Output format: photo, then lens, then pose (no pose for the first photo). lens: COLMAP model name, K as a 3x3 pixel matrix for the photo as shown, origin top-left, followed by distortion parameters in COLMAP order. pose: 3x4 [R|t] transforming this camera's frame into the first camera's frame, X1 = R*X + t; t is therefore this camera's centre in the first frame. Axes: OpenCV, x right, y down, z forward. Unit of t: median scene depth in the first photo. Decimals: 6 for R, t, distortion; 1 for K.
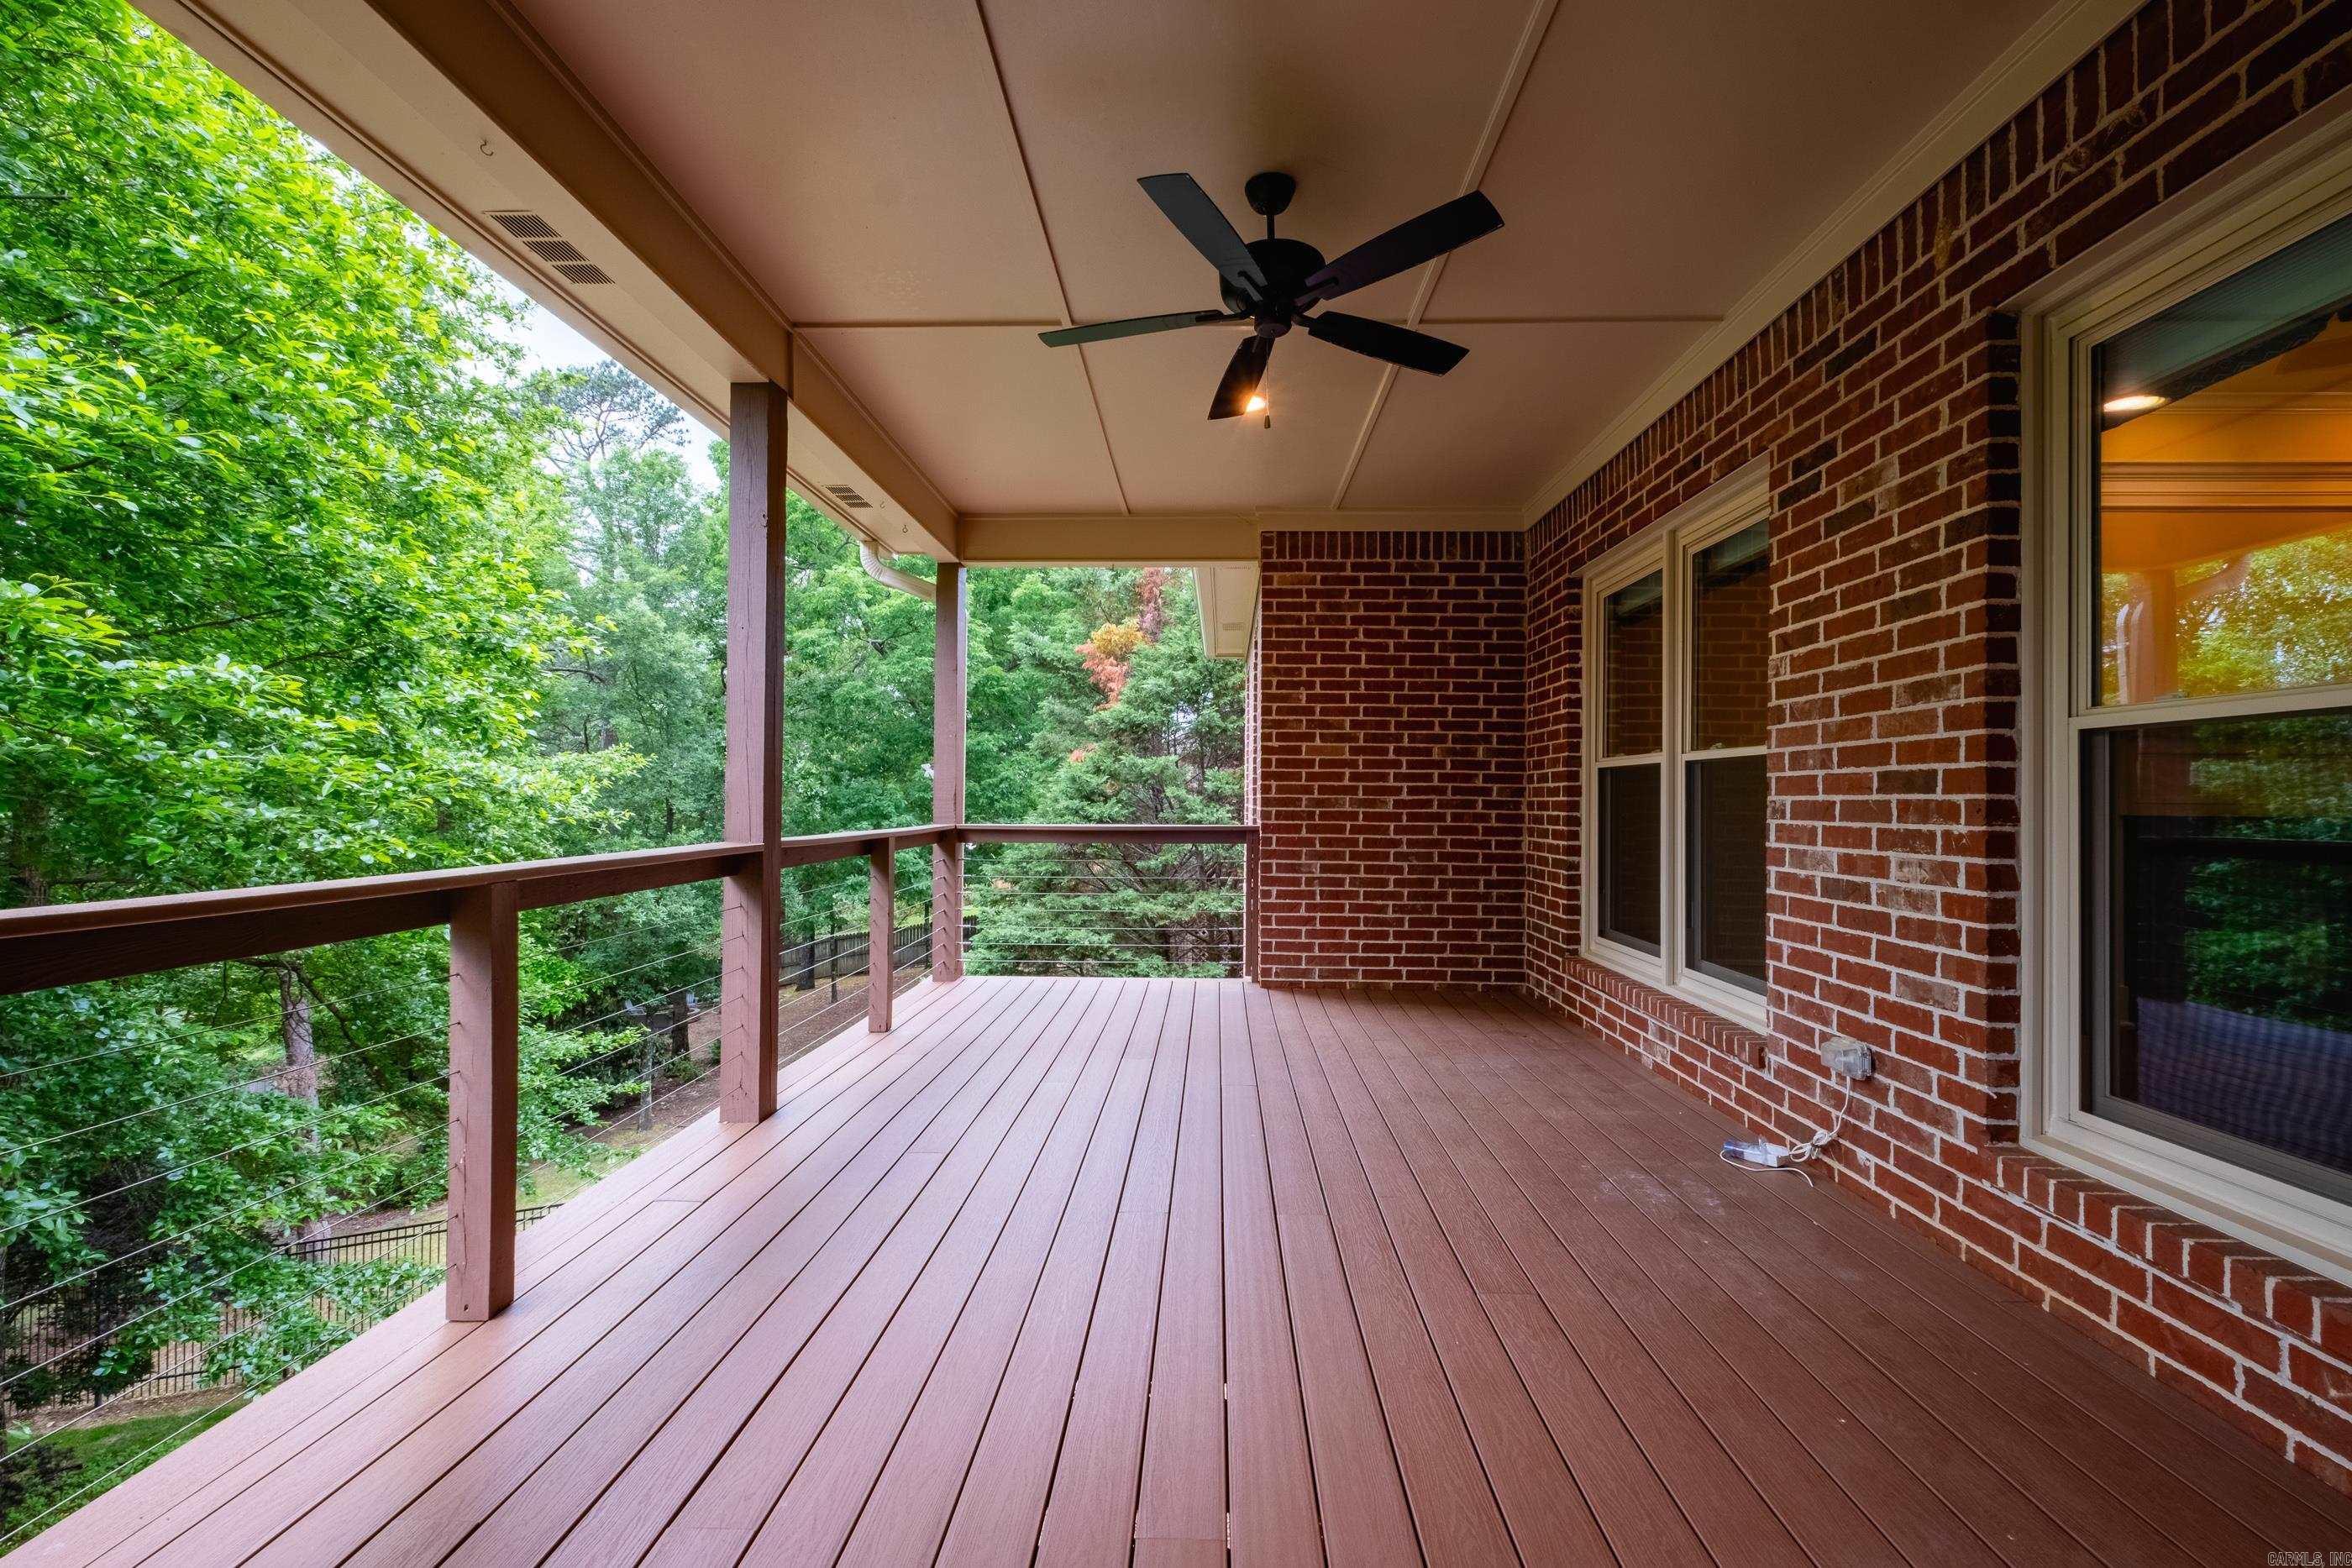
lens RADIAL K [[1029.4, 0, 1183.0], [0, 1029.4, 786.6], [0, 0, 1]] dist [0.001555, 0.000074]
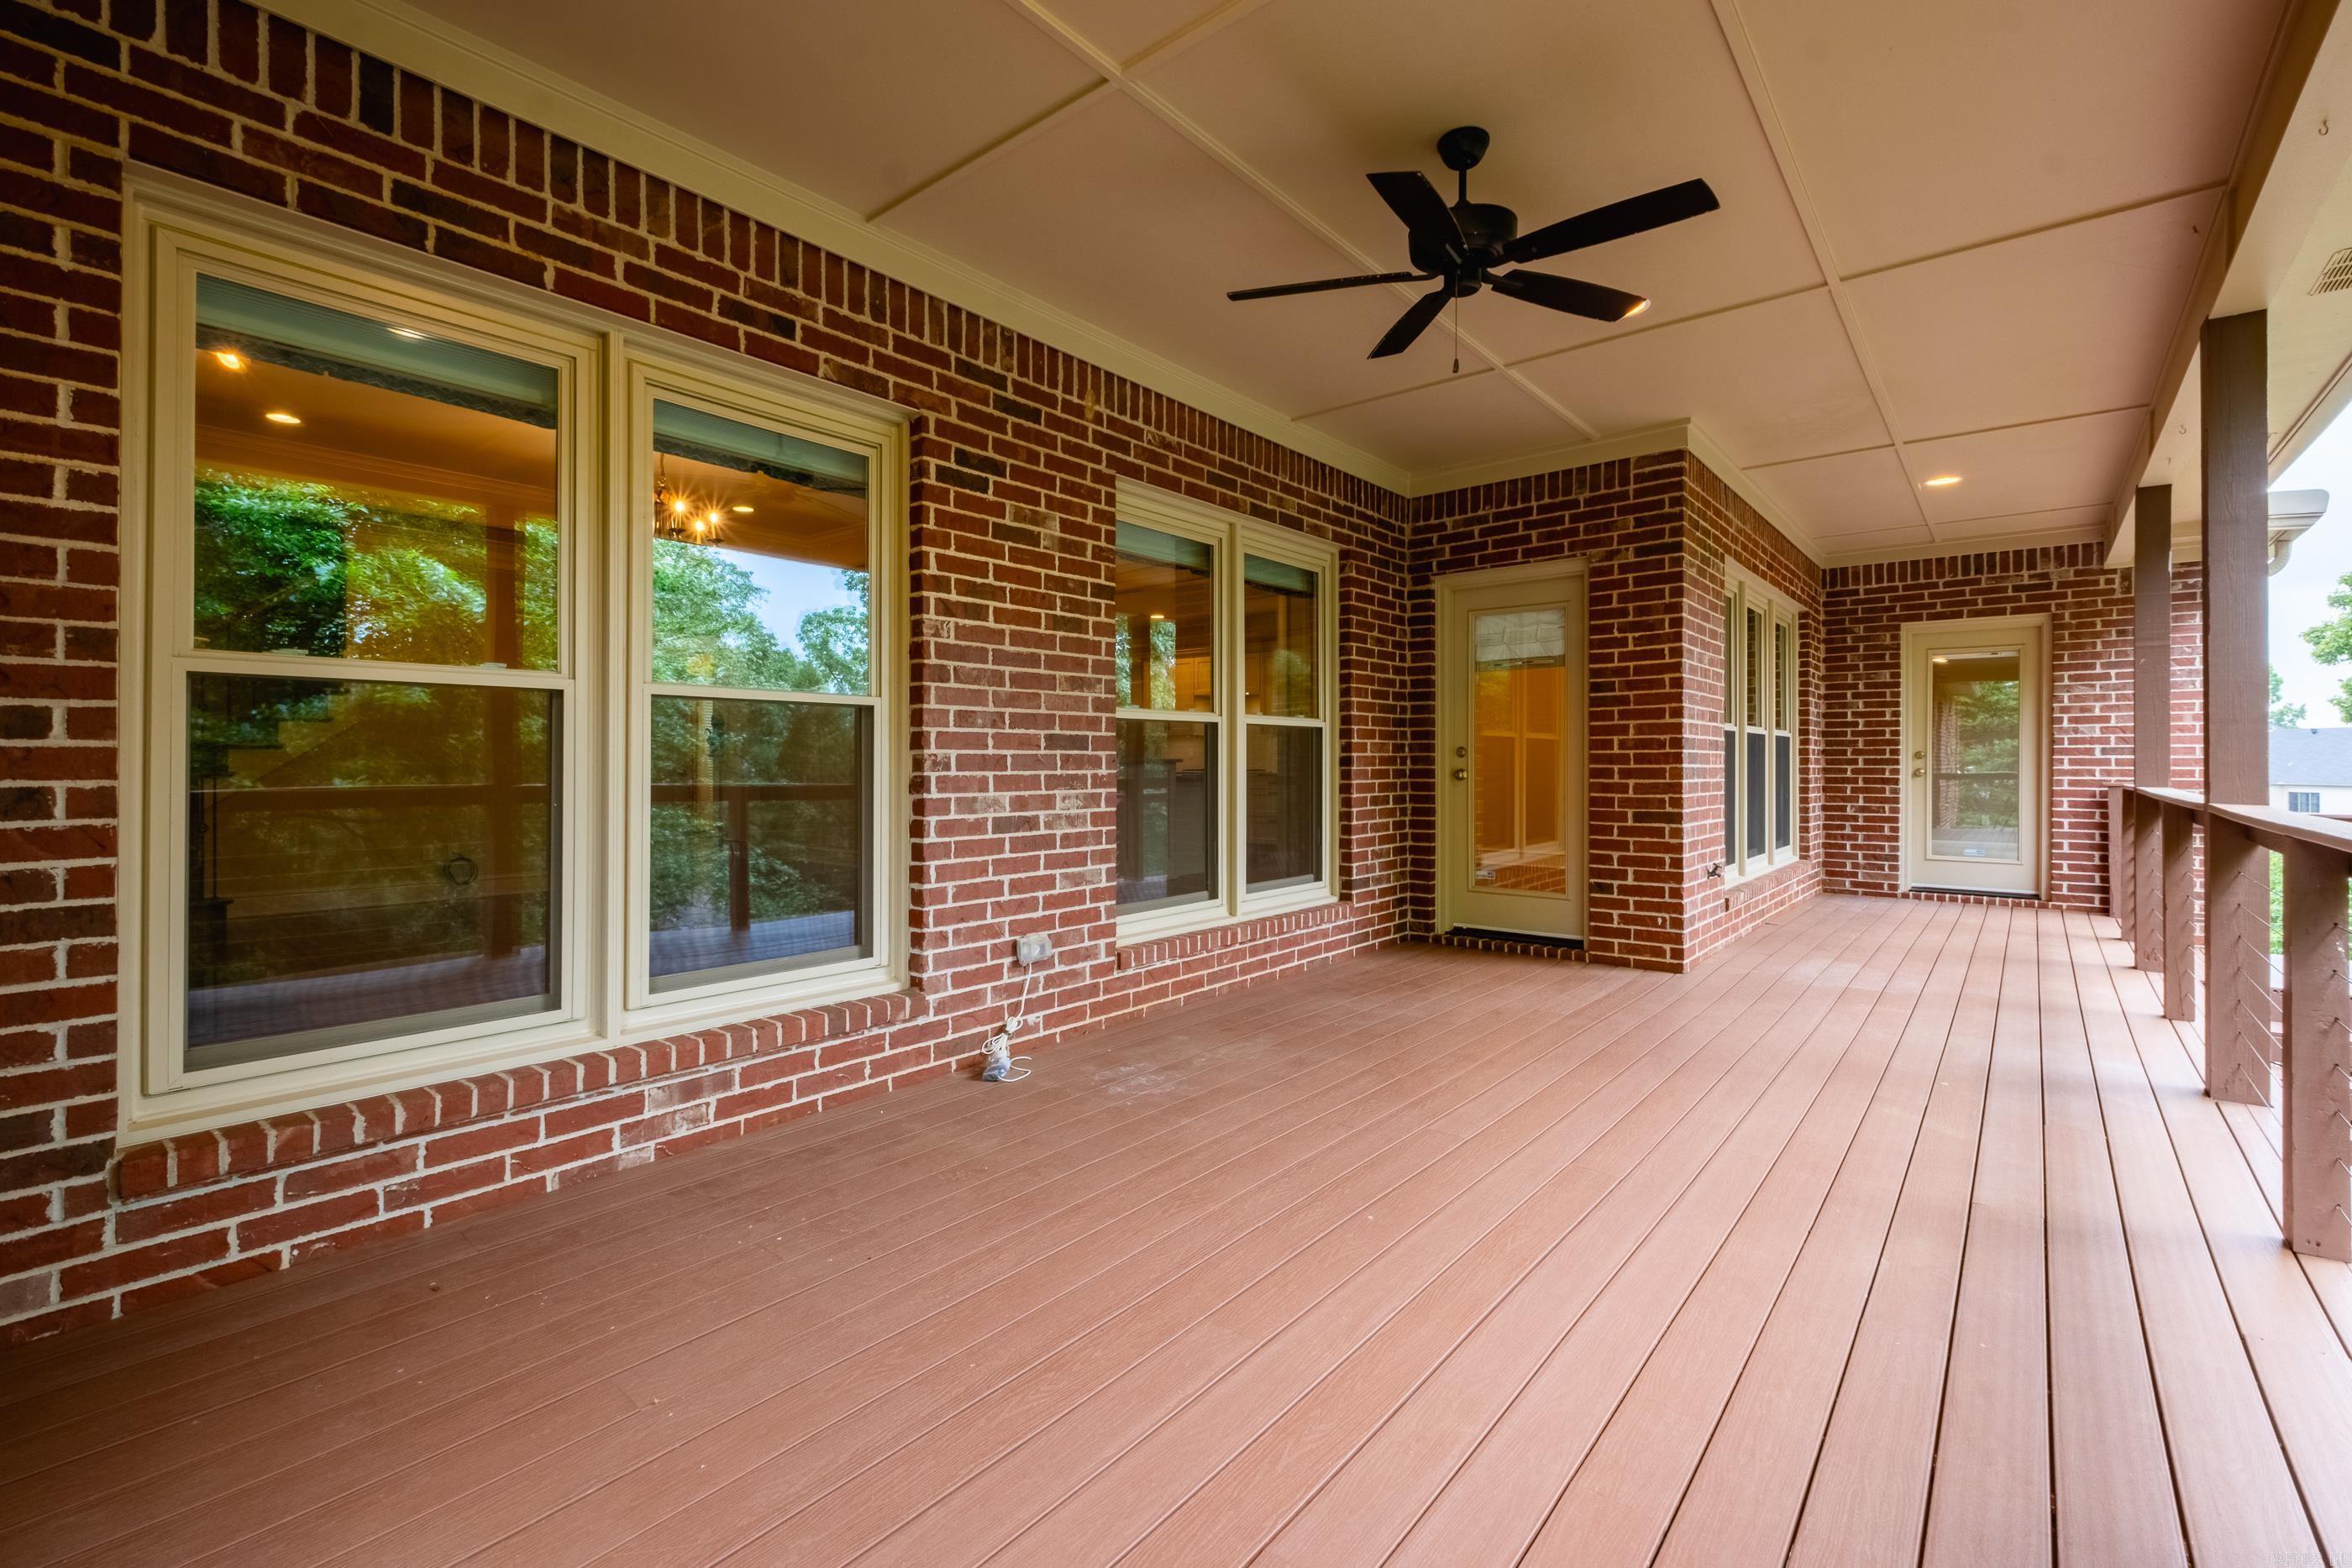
lens RADIAL K [[1029.4, 0, 1173.2], [0, 1029.4, 771.4], [0, 0, 1]] dist [0.001555, 0.000074]
pose [[-0.788344, -0.008489, 0.615177, -0.311364], [-0.010200, 0.999948, 0.000728, 0.032755], [-0.615151, -0.005701, -0.788389, 1.952188]]
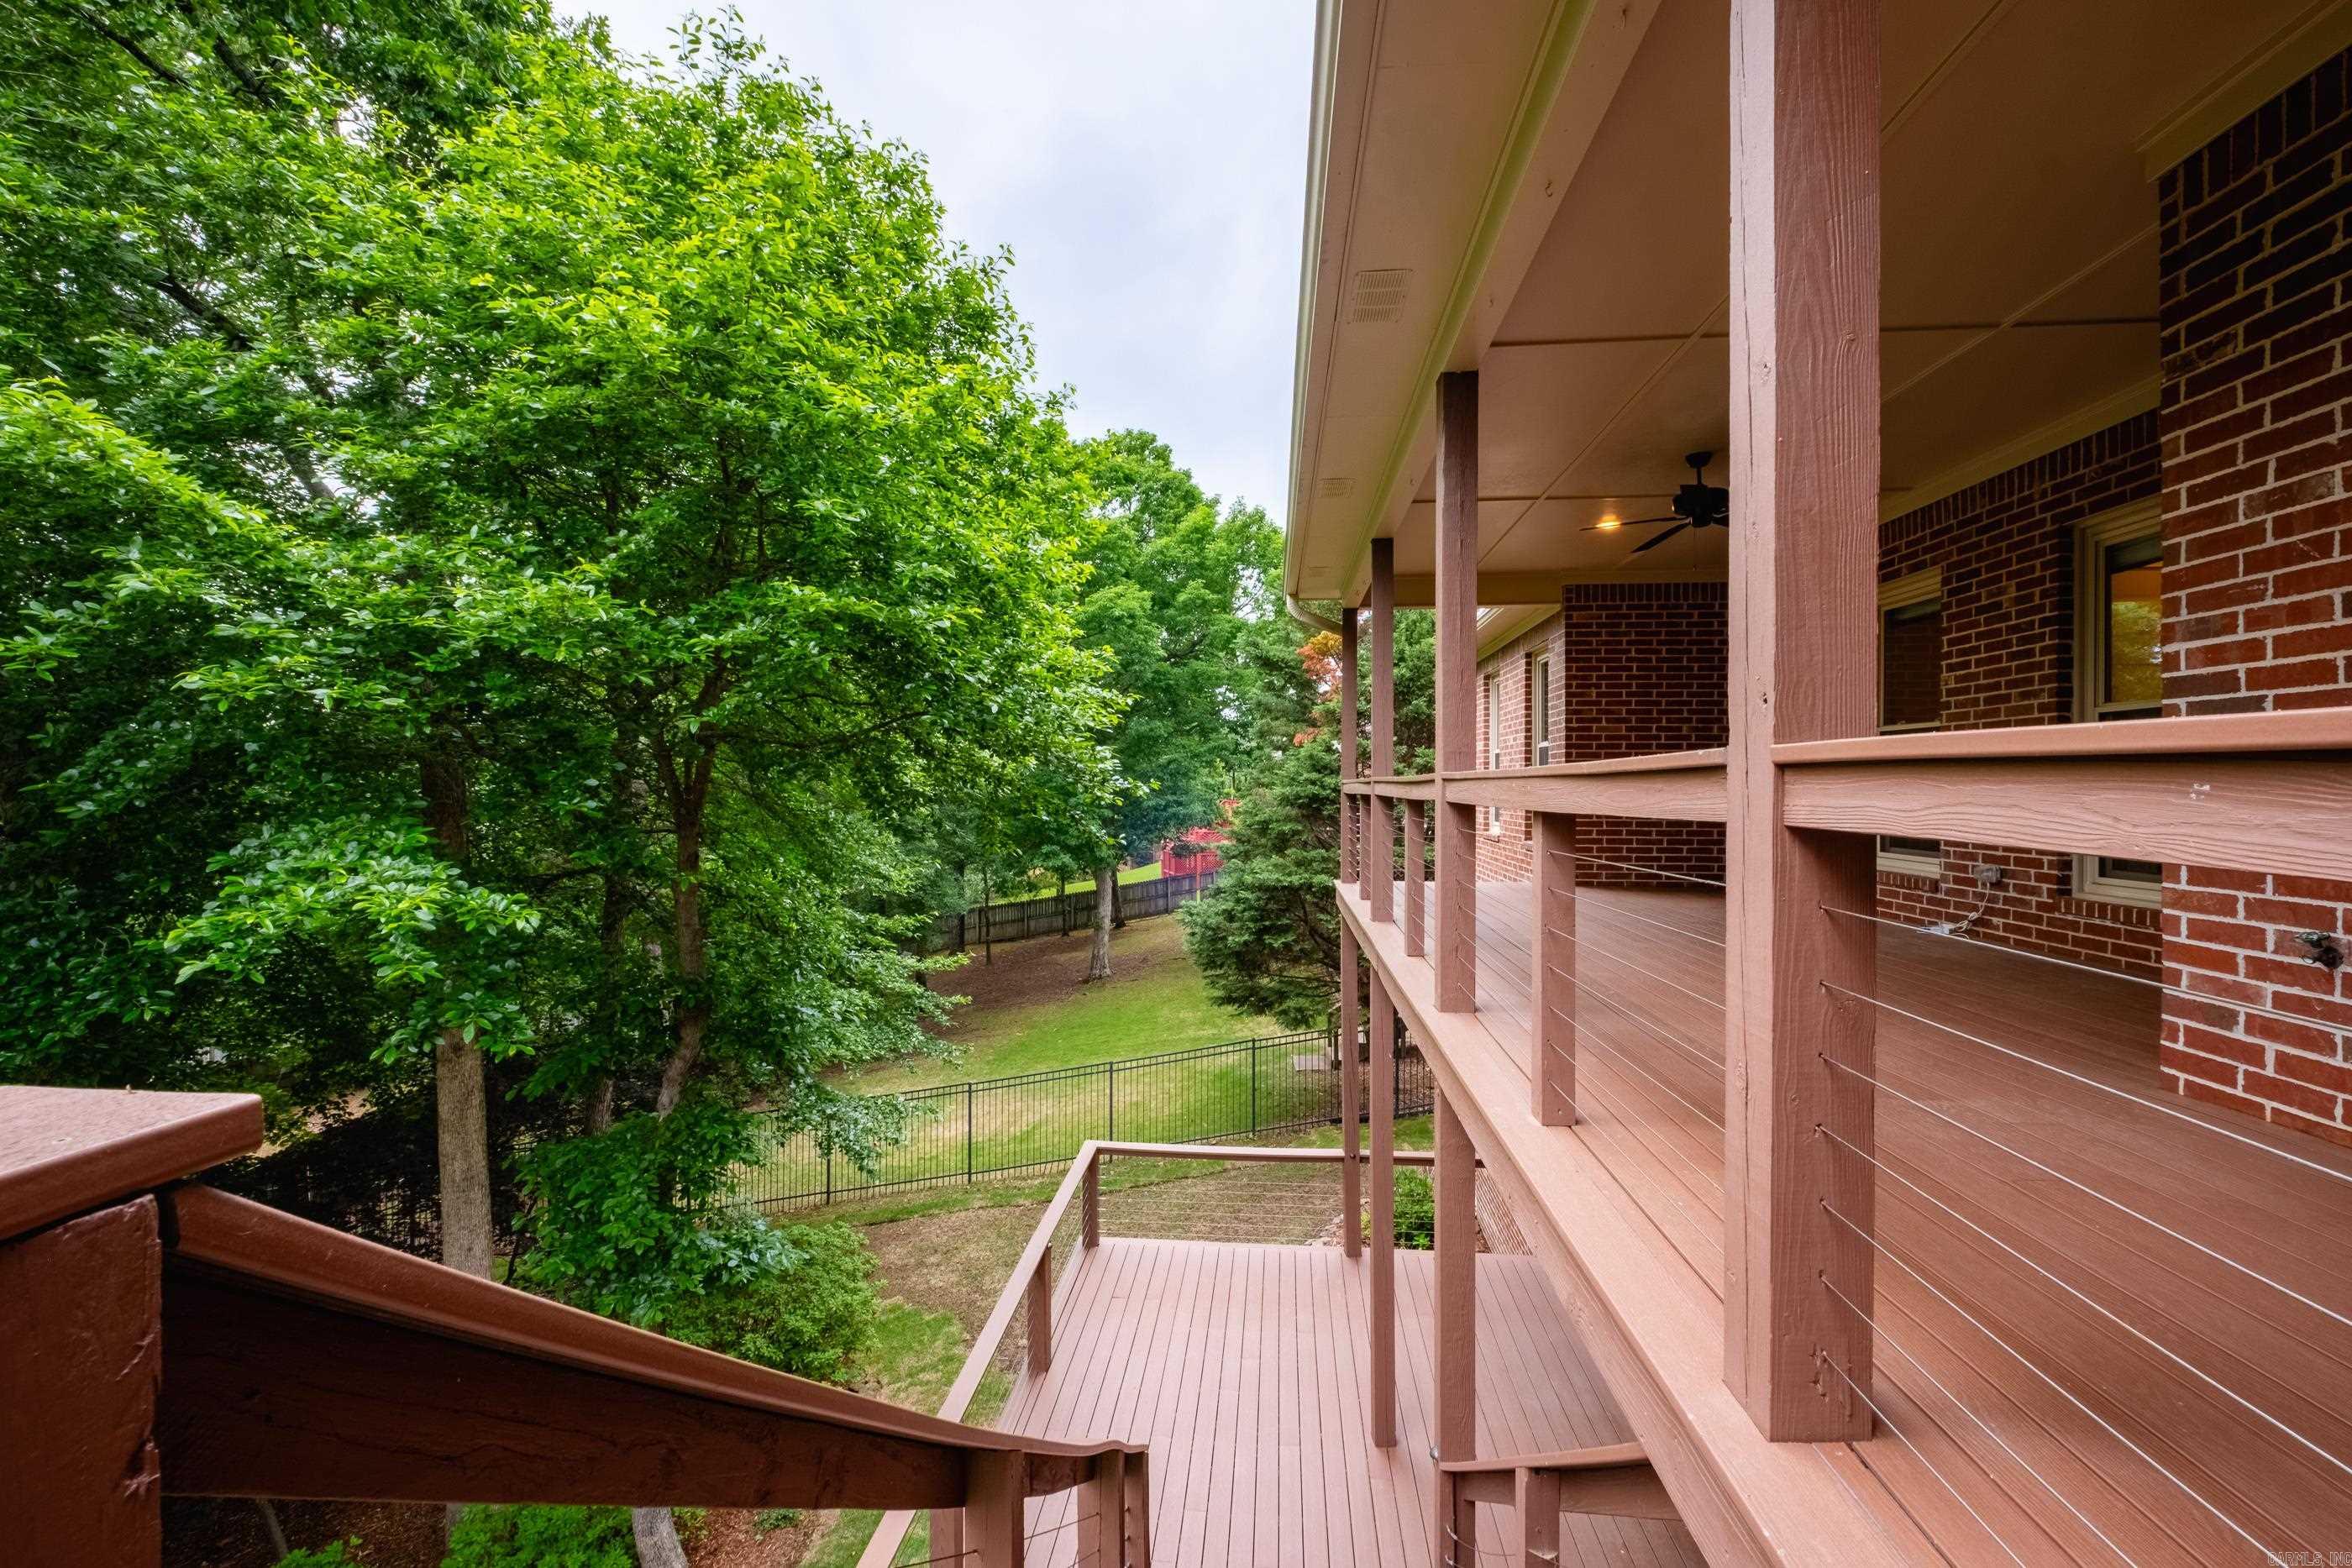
lens RADIAL K [[1029.4, 0, 1170.5], [0, 1029.4, 784.6], [0, 0, 1]] dist [0.001555, 0.000074]
pose [[0.997683, -0.006789, -0.067695, -0.843487], [0.007573, 0.999907, 0.011336, 0.051082], [0.067612, -0.011822, 0.997642, -1.161430]]
